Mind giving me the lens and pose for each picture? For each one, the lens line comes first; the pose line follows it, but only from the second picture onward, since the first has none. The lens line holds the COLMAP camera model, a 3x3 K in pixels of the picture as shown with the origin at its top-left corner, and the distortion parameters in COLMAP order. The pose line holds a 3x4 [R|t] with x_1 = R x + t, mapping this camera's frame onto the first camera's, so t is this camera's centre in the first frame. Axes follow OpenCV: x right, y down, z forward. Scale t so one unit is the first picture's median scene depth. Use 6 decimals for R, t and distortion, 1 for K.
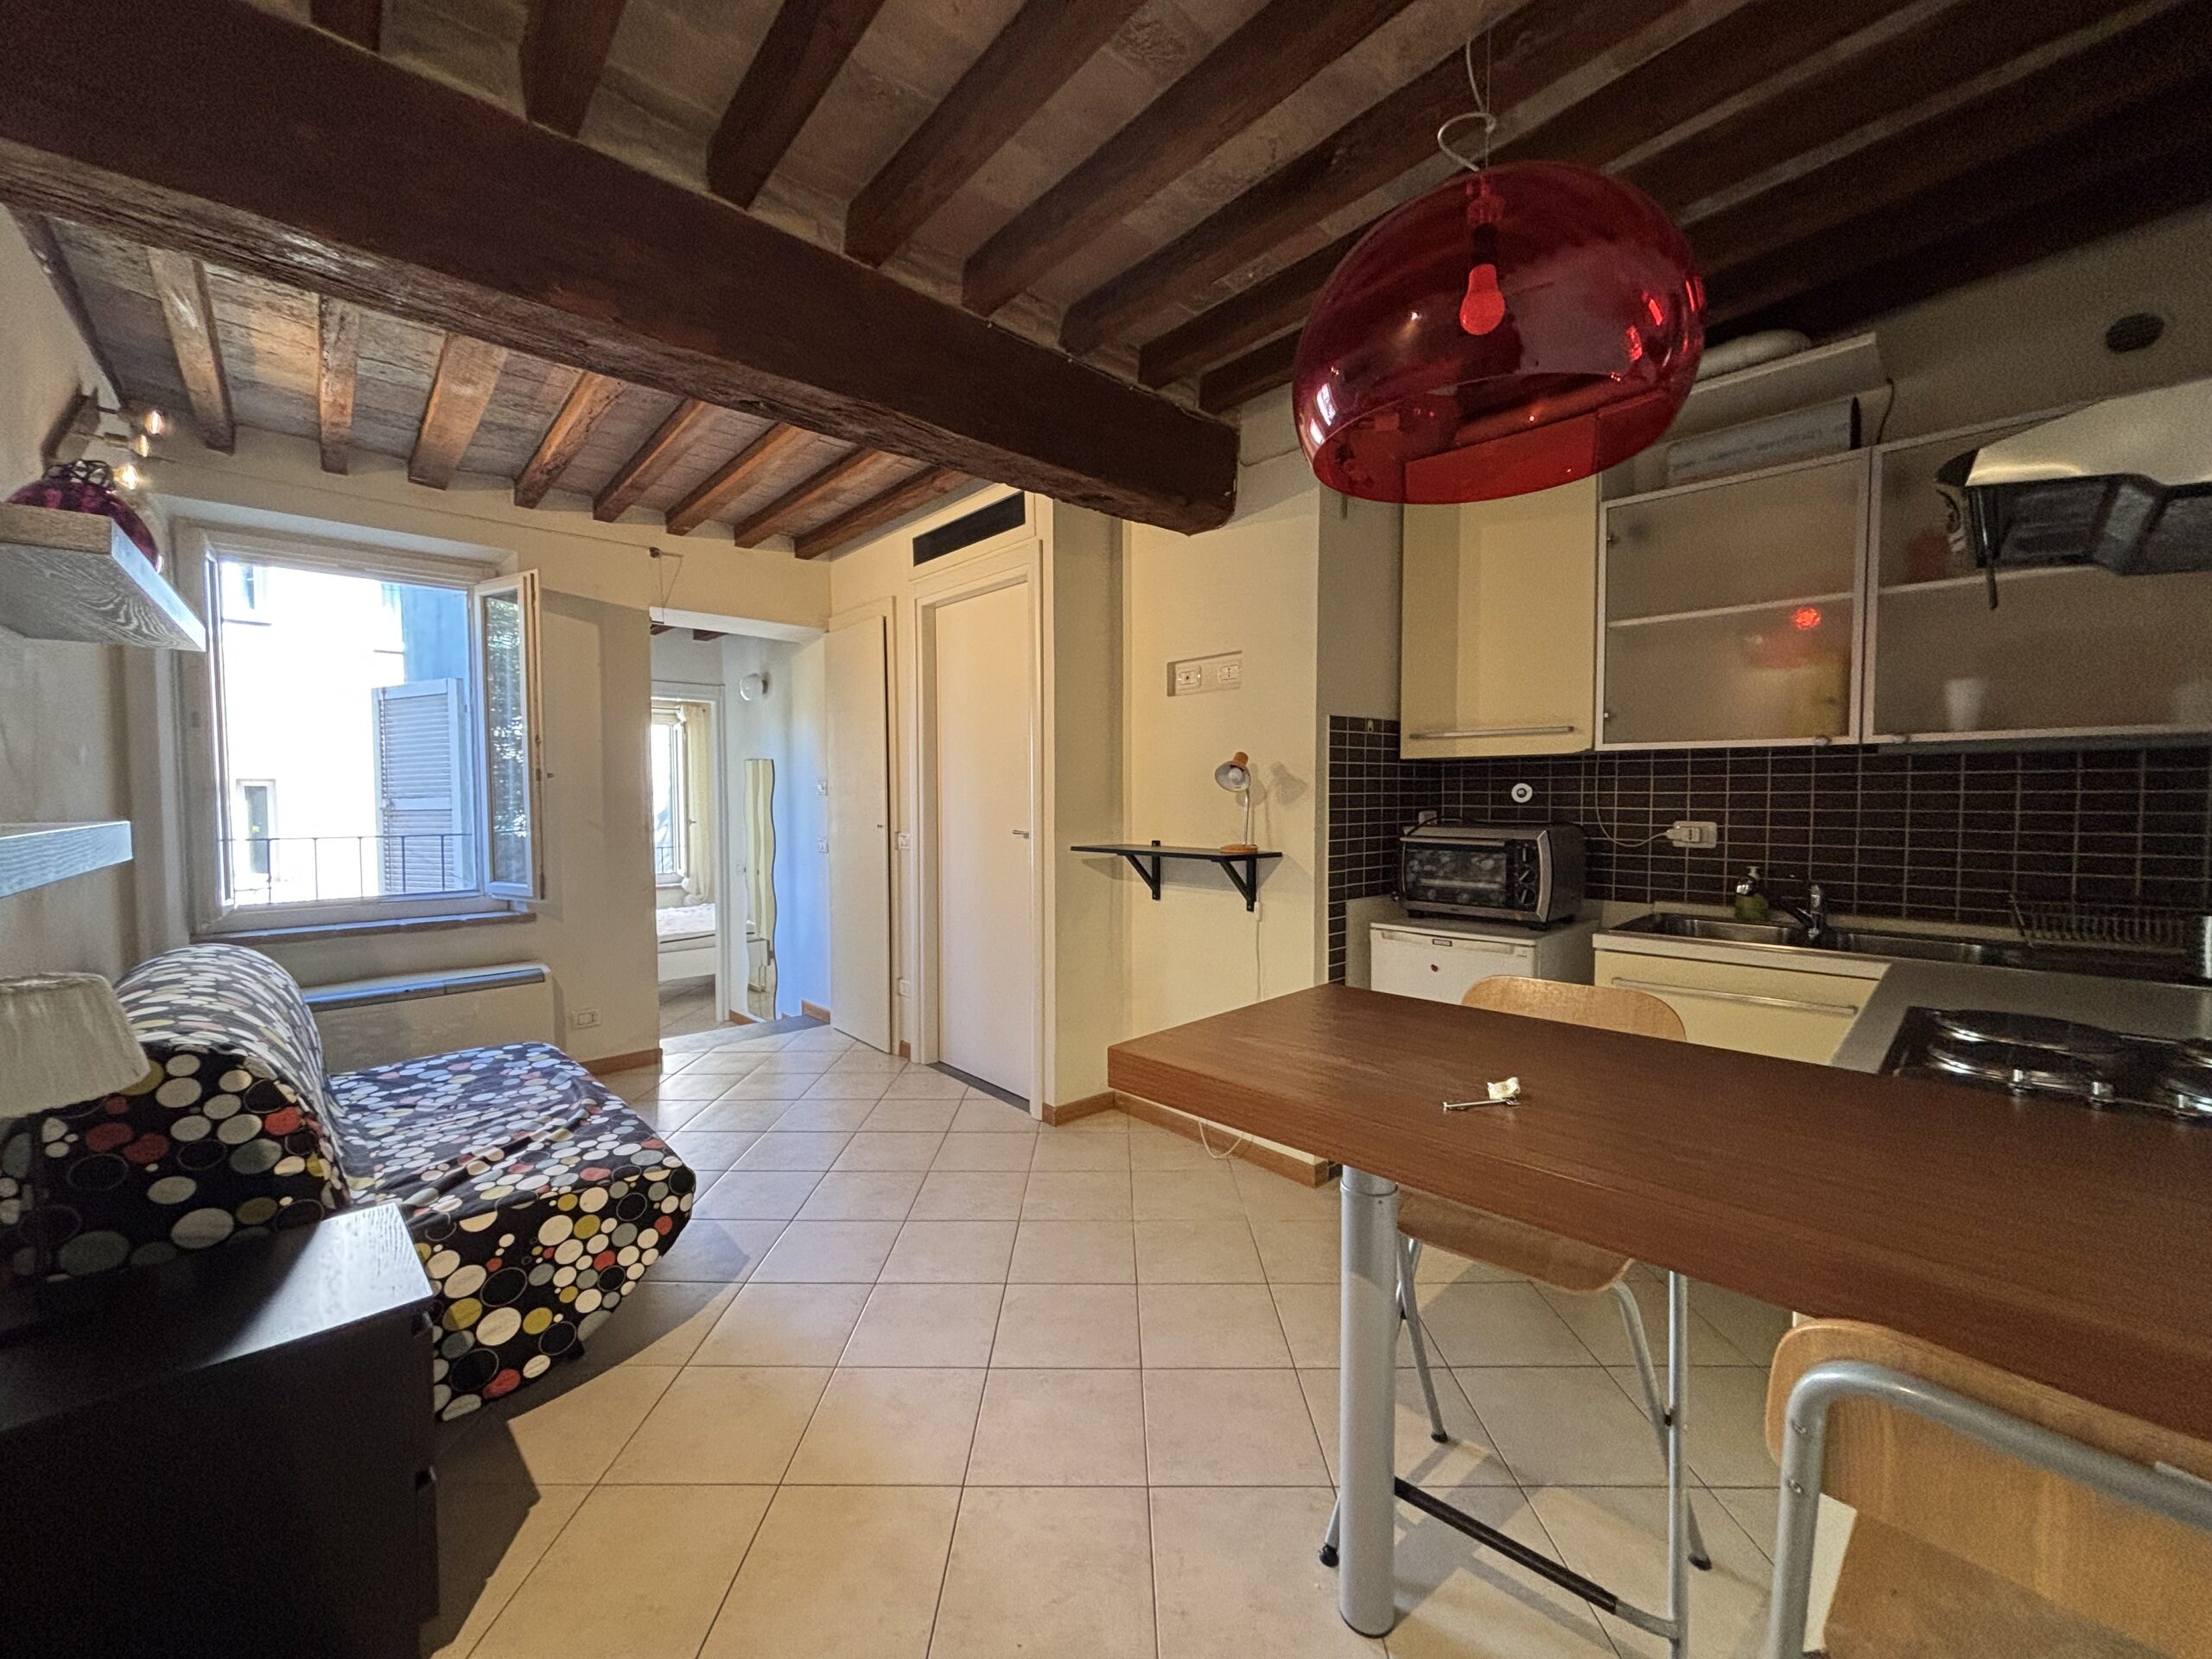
lens RADIAL K [[888.7, 0, 1101.6], [0, 888.7, 828.3], [0, 0, 1]] dist [0.001500, -0.000199]
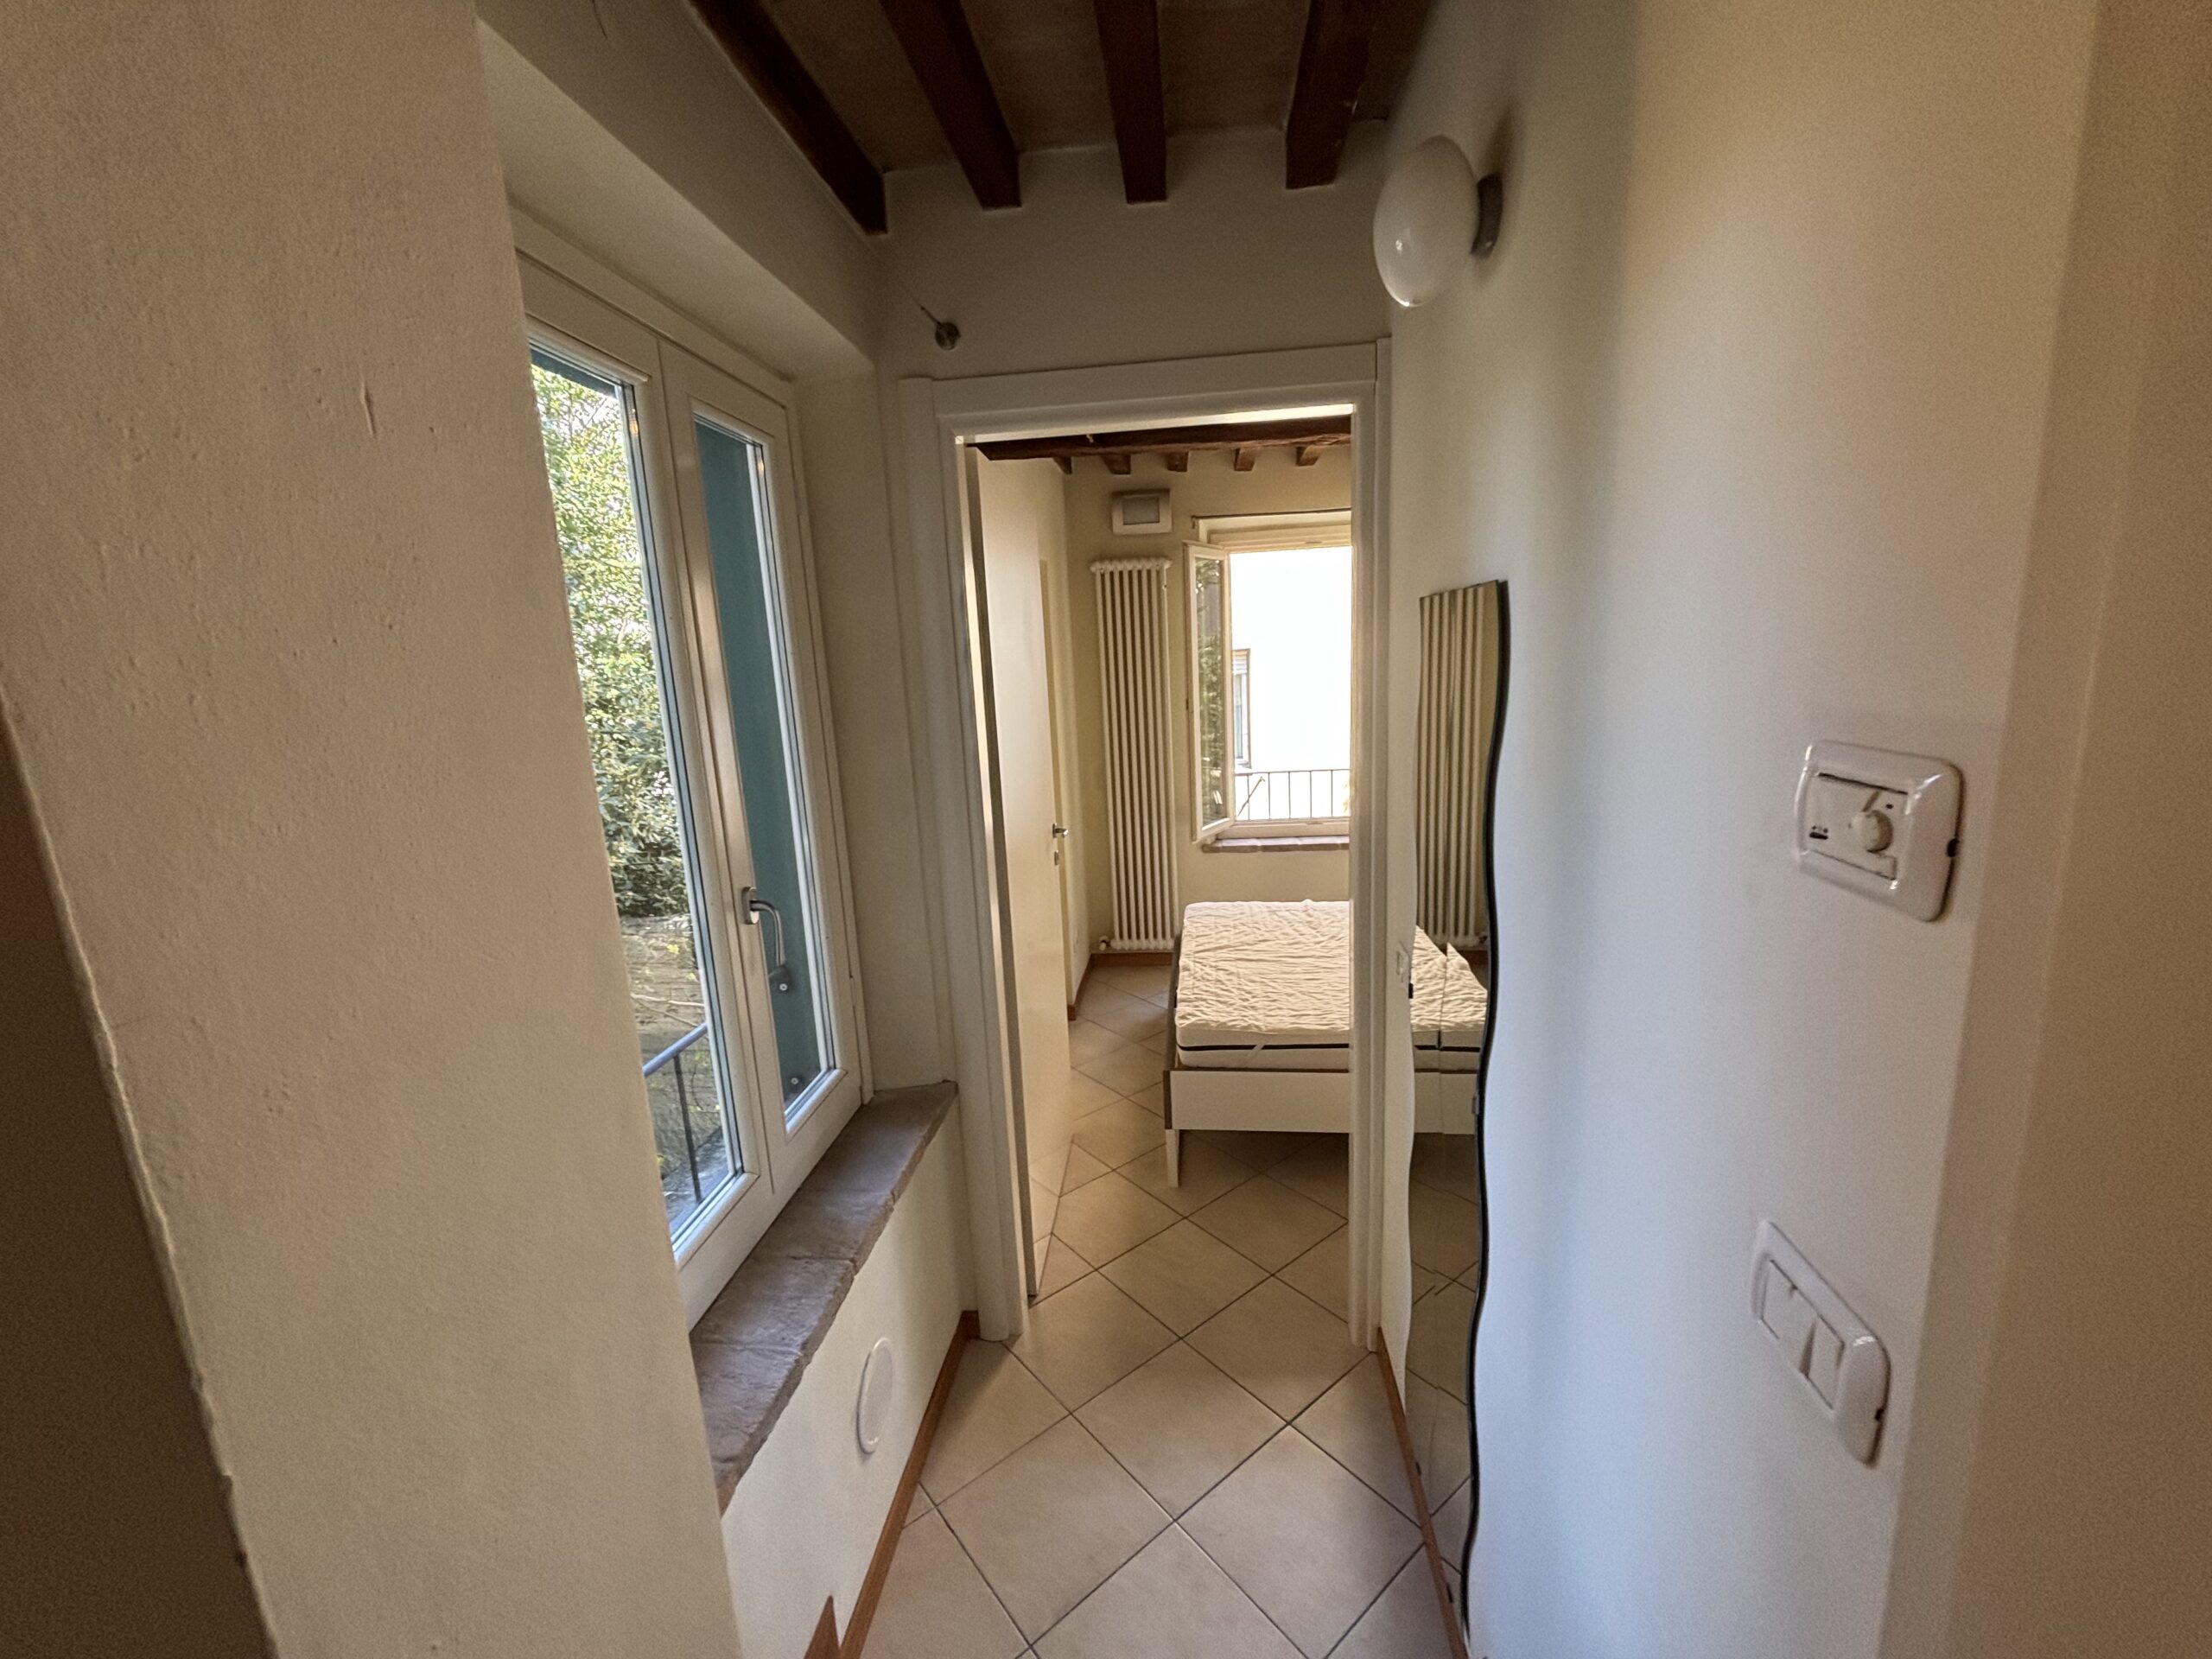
lens RADIAL K [[888.7, 0, 1106.2], [0, 888.7, 826.9], [0, 0, 1]] dist [0.001500, -0.000199]
pose [[0.644730, 0.111033, -0.756303, -0.664487], [0.019113, 0.986744, 0.161157, -0.137019], [0.764171, -0.118358, 0.634061, 1.967427]]
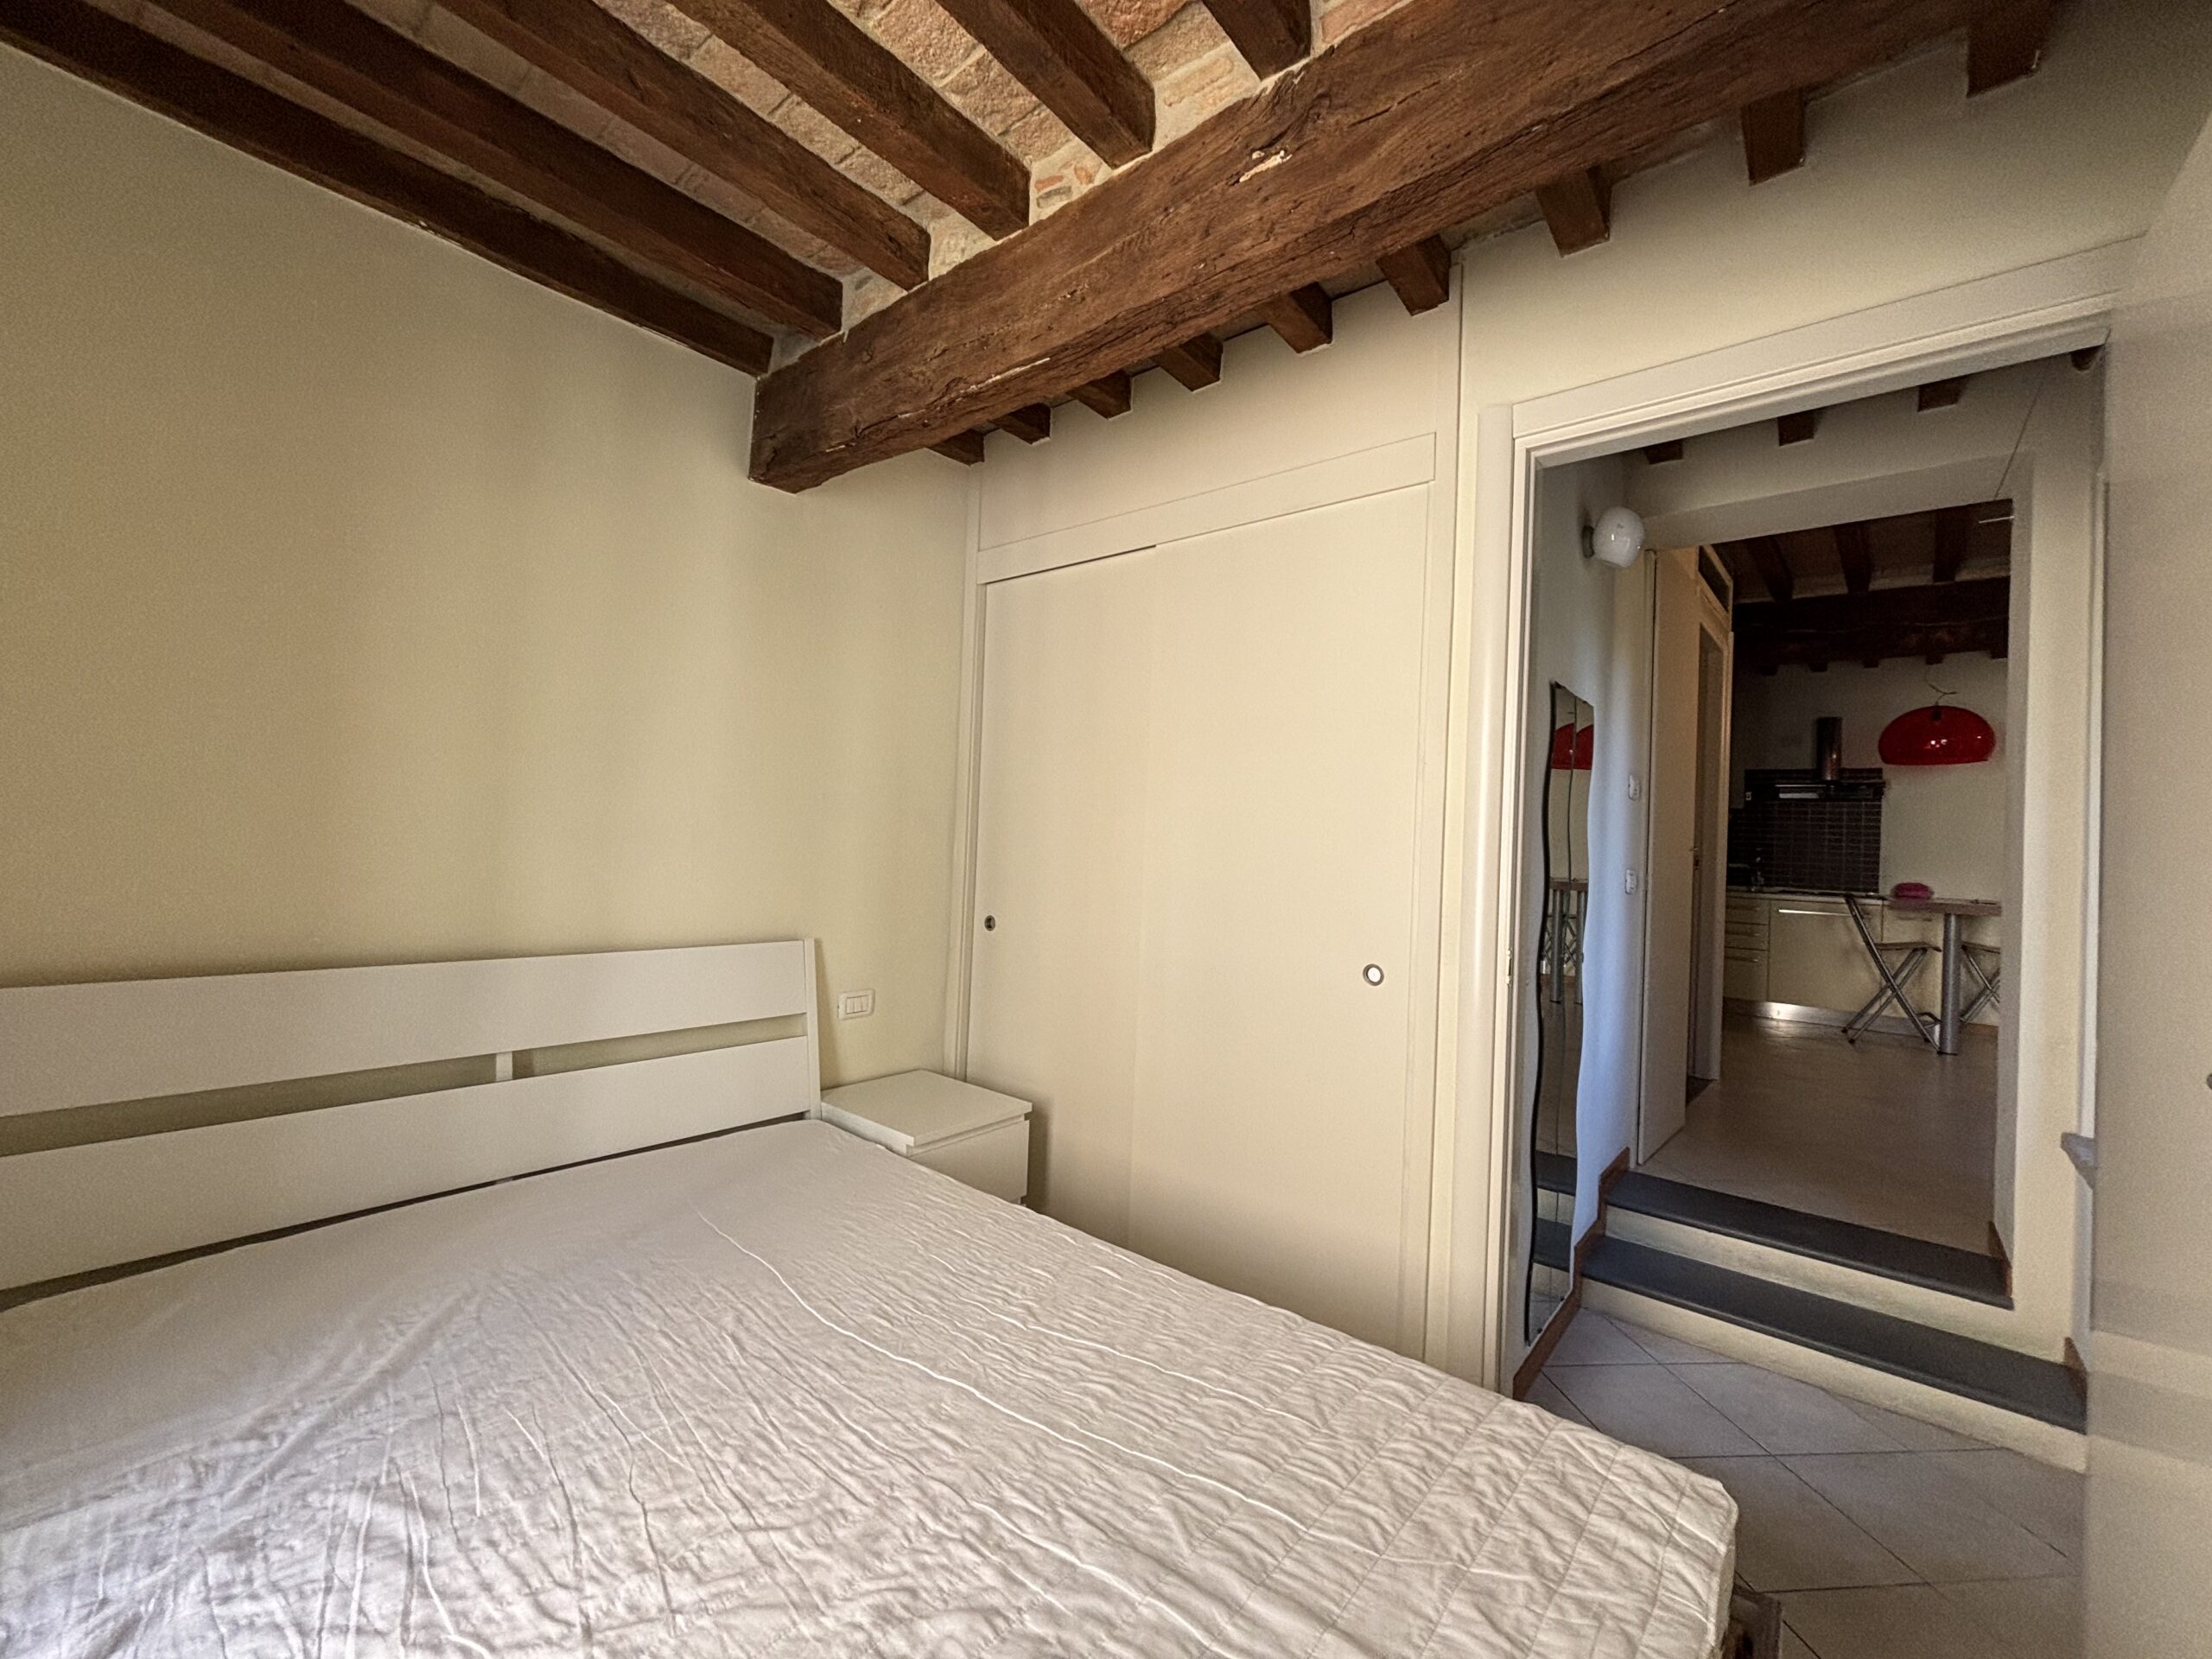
lens RADIAL K [[888.7, 0, 1107.5], [0, 888.7, 830.5], [0, 0, 1]] dist [0.001500, -0.000199]
pose [[-0.114901, 0.012022, 0.993304, -1.998838], [-0.002251, 0.999921, -0.012363, -0.014543], [-0.993374, -0.003657, -0.114865, 3.233701]]
